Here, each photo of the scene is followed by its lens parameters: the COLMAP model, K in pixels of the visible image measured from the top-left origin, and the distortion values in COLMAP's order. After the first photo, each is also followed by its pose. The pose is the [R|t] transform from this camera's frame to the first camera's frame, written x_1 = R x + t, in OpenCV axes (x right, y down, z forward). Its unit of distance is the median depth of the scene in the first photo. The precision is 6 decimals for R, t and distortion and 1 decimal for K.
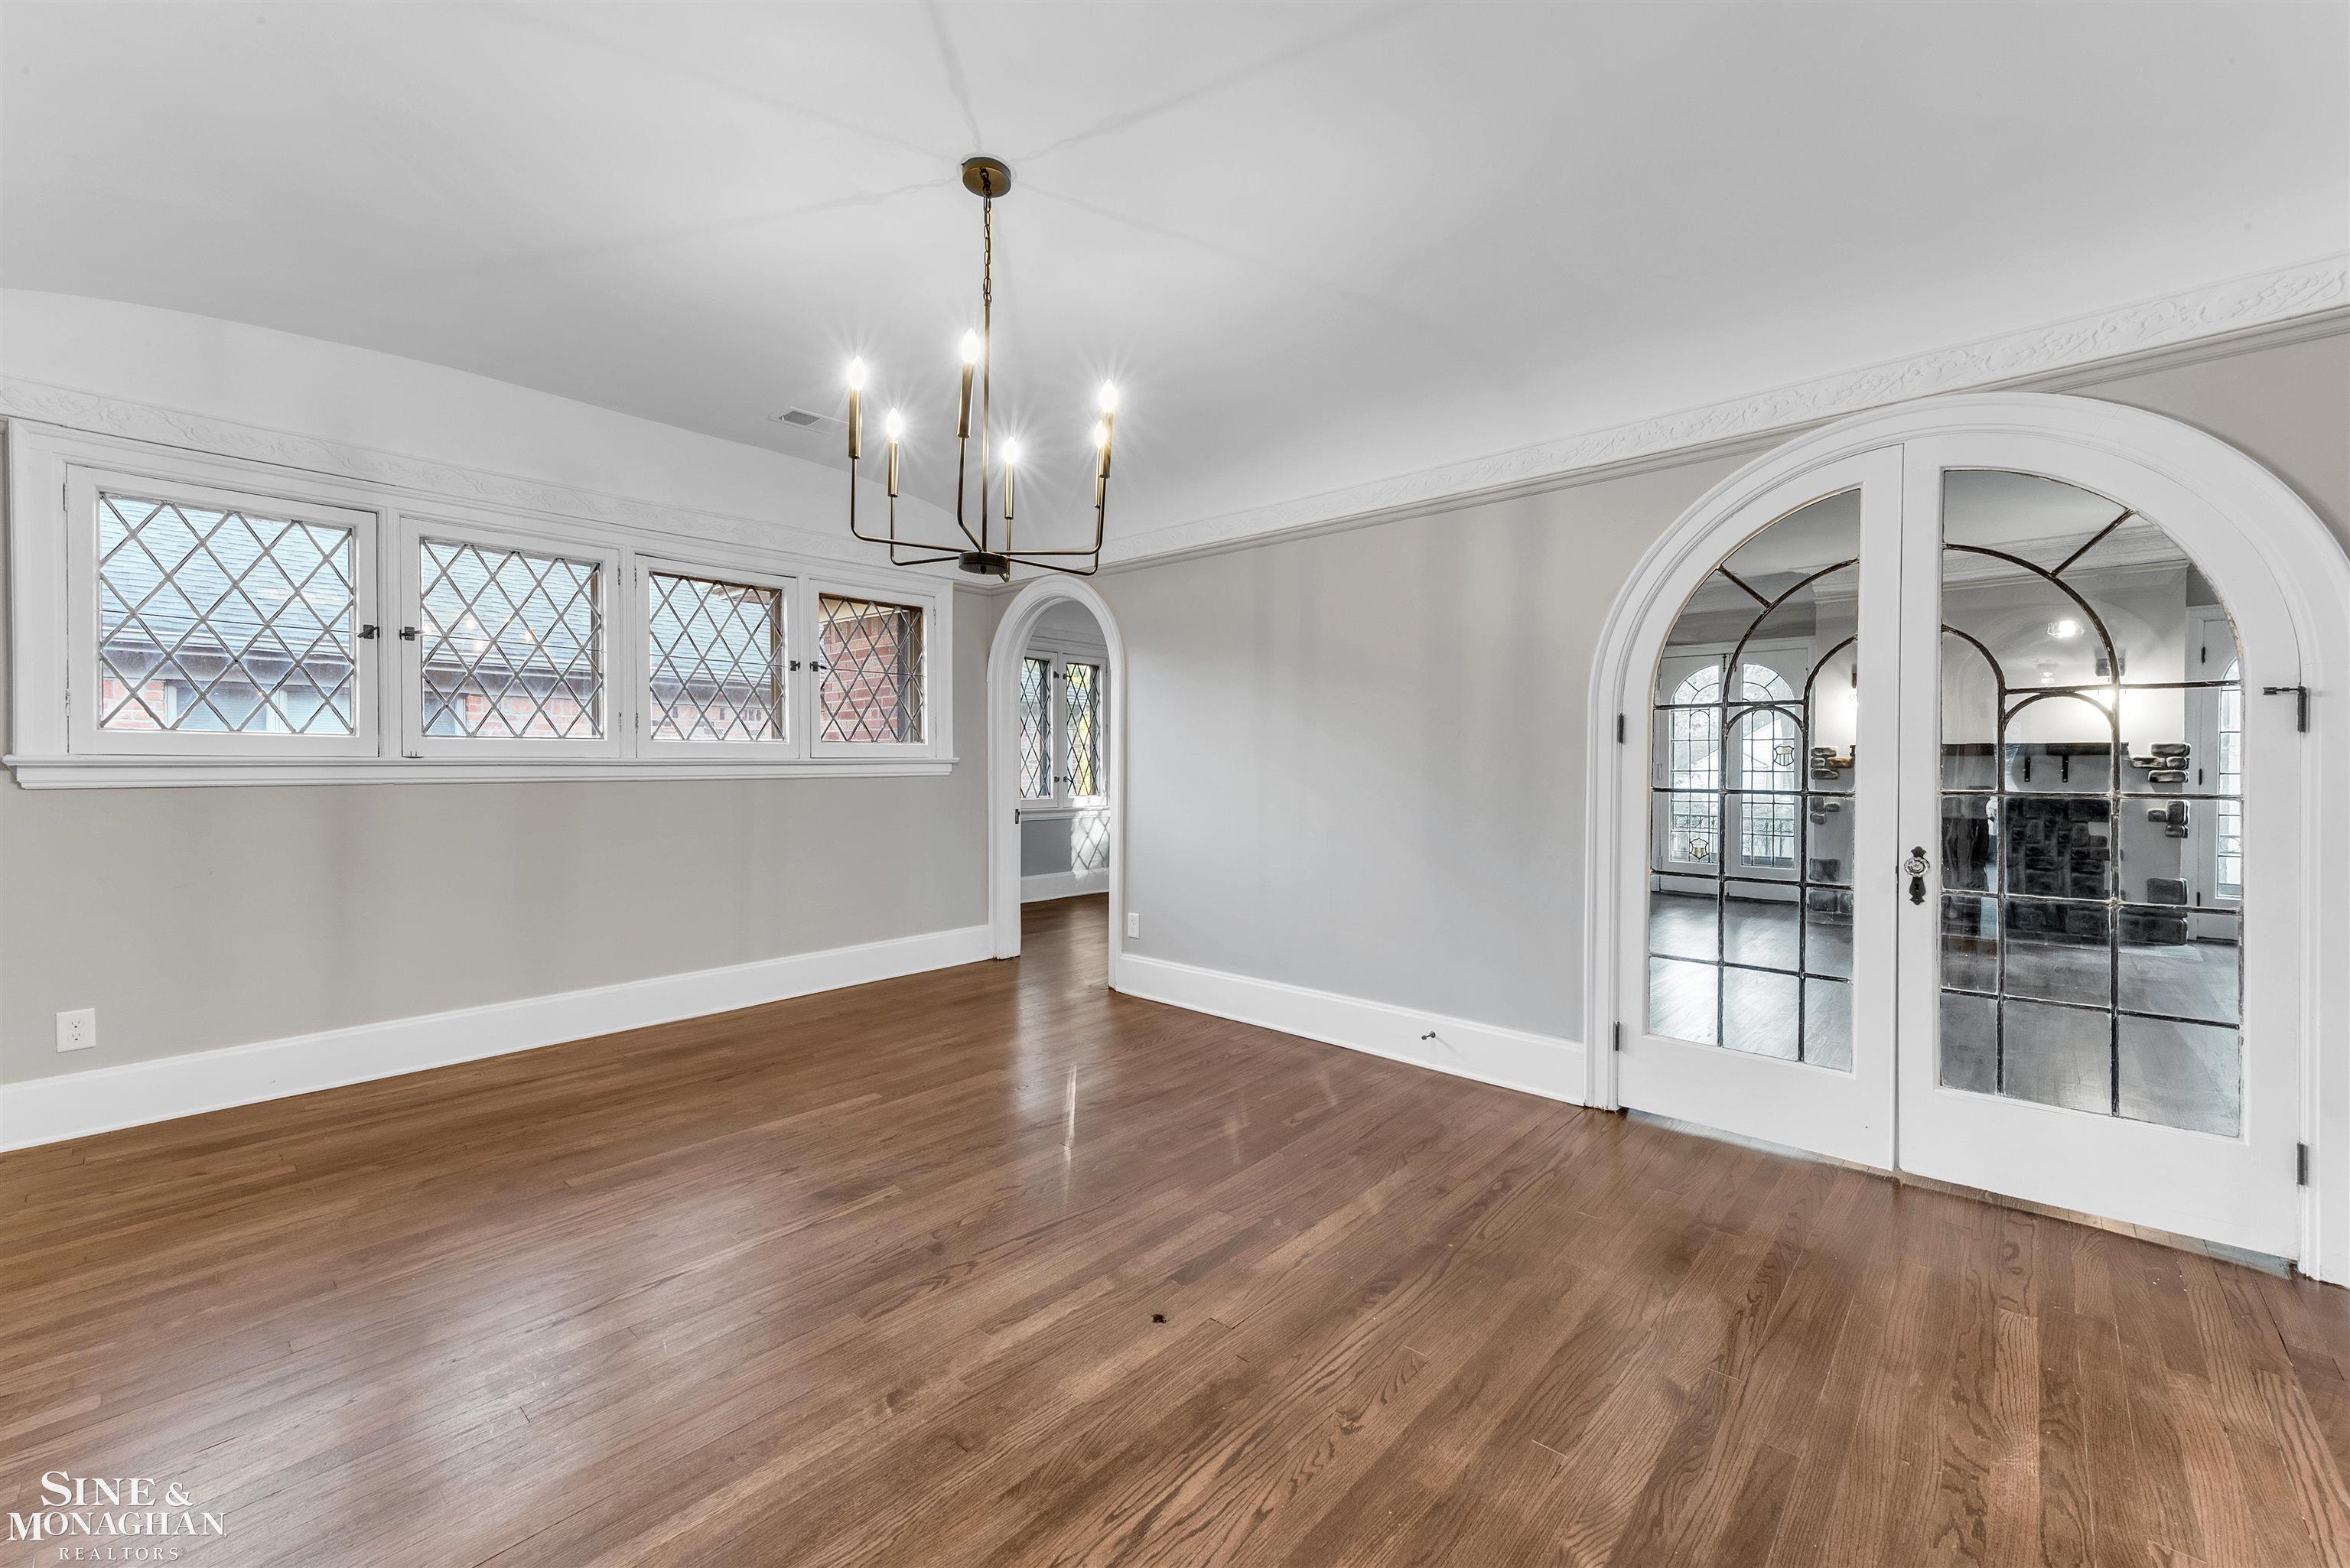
lens RADIAL K [[919.1, 0, 1175.0], [0, 919.1, 784.0], [0, 0, 1]] dist [0.015662, 0.000073]
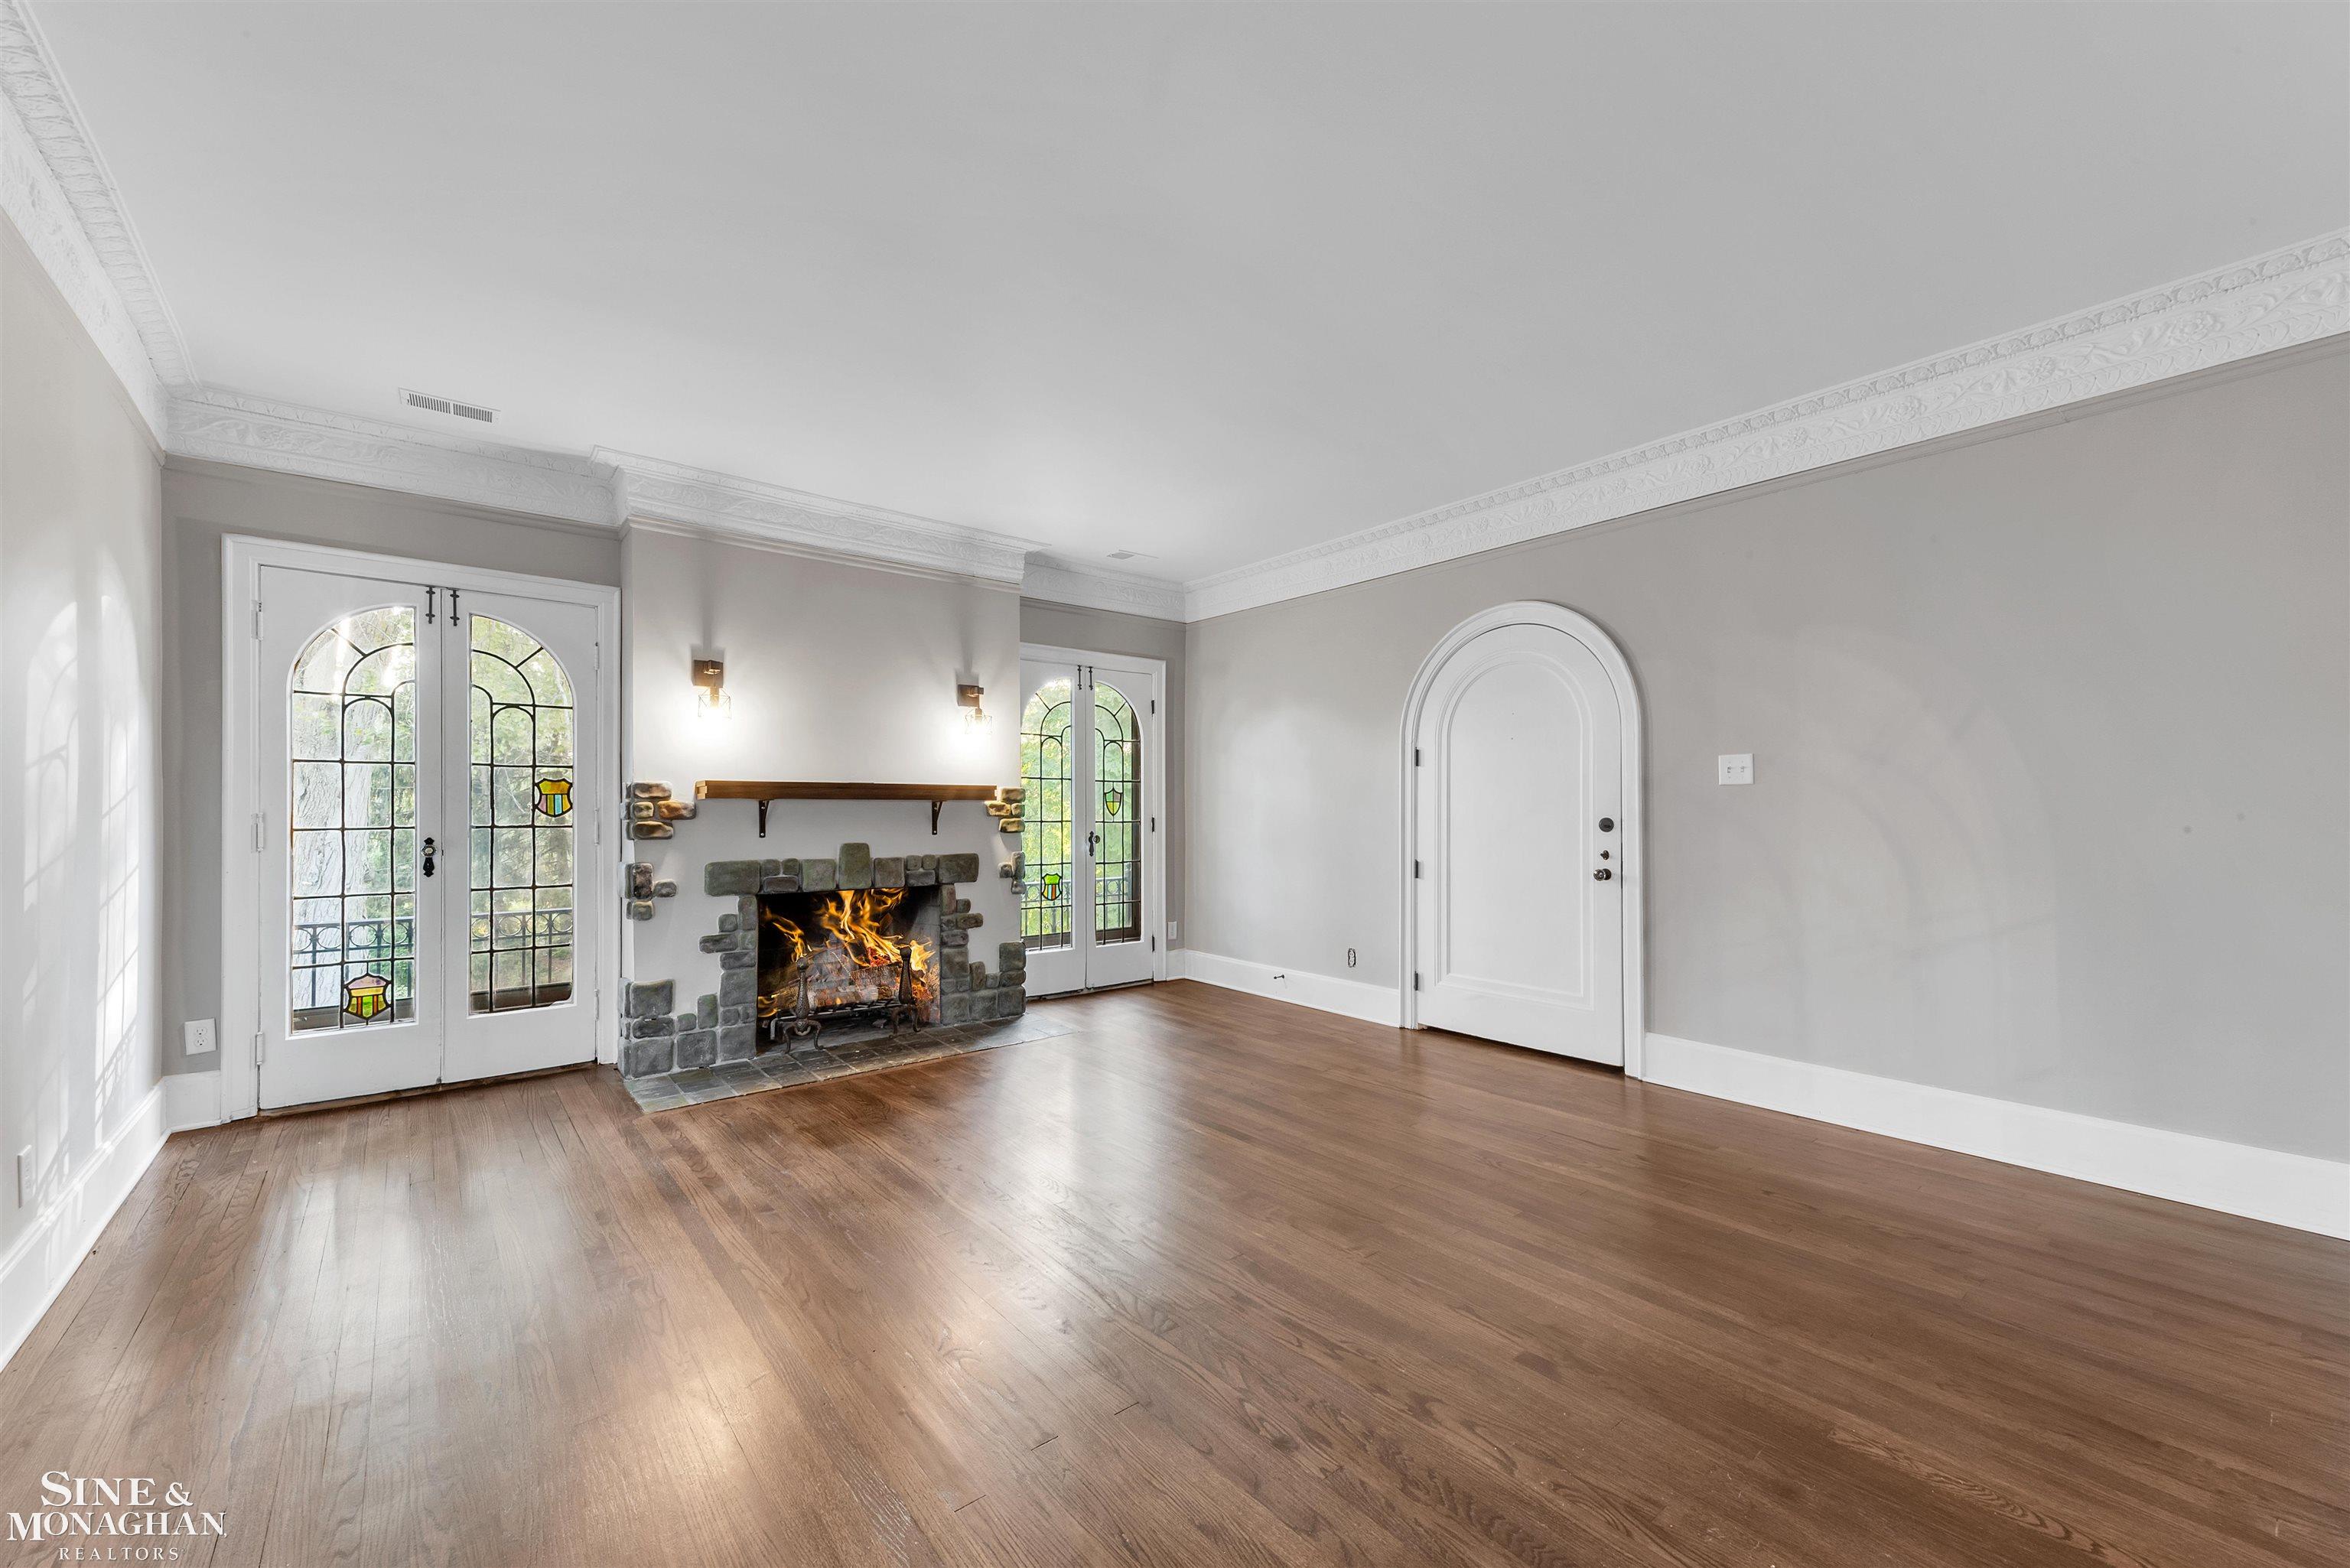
lens RADIAL K [[946.3, 0, 1170.5], [0, 946.3, 792.5], [0, 0, 1]] dist [0.023309, -0.000096]
pose [[0.141799, 0.015667, 0.989771, 0.323886], [0.021902, 0.999580, -0.018960, -0.031830], [-0.989653, 0.024366, 0.141396, 1.207656]]
